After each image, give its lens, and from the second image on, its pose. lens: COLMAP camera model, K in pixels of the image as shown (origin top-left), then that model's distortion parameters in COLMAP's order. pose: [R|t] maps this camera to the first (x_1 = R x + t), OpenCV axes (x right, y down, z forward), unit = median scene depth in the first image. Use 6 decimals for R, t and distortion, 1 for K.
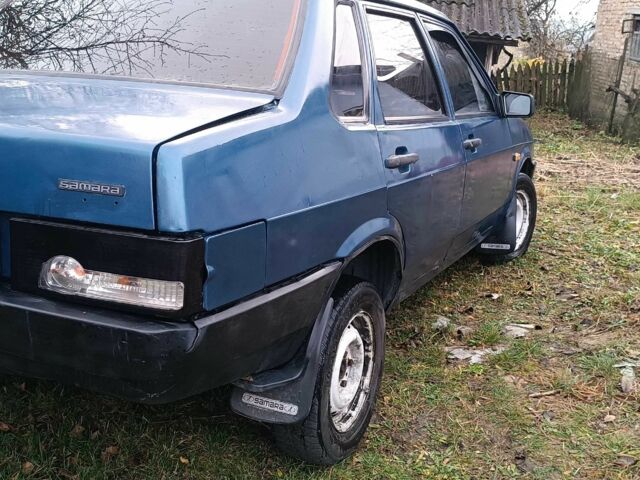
lens RADIAL K [[761.7, 0, 320.0], [0, 761.7, 240.0], [0, 0, 1]] dist [0.164397, -0.431436]
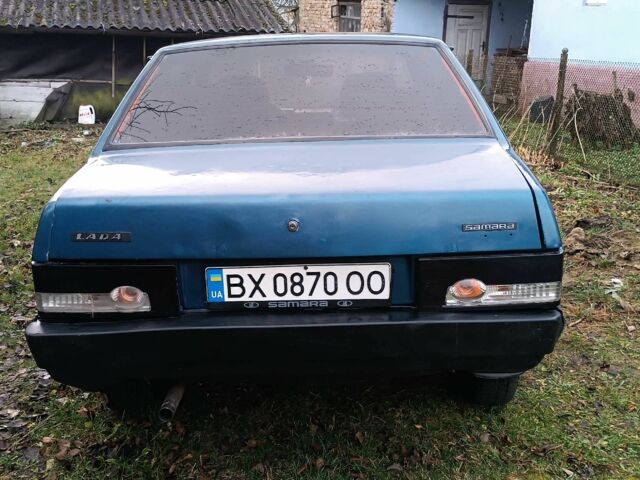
lens RADIAL K [[761.7, 0, 320.0], [0, 761.7, 240.0], [0, 0, 1]] dist [0.164397, -0.431436]
pose [[0.905888, -0.166278, 0.389512, -1.073615], [0.155923, 0.986047, 0.058303, -0.165773], [-0.393771, 0.007918, 0.919174, -0.153281]]
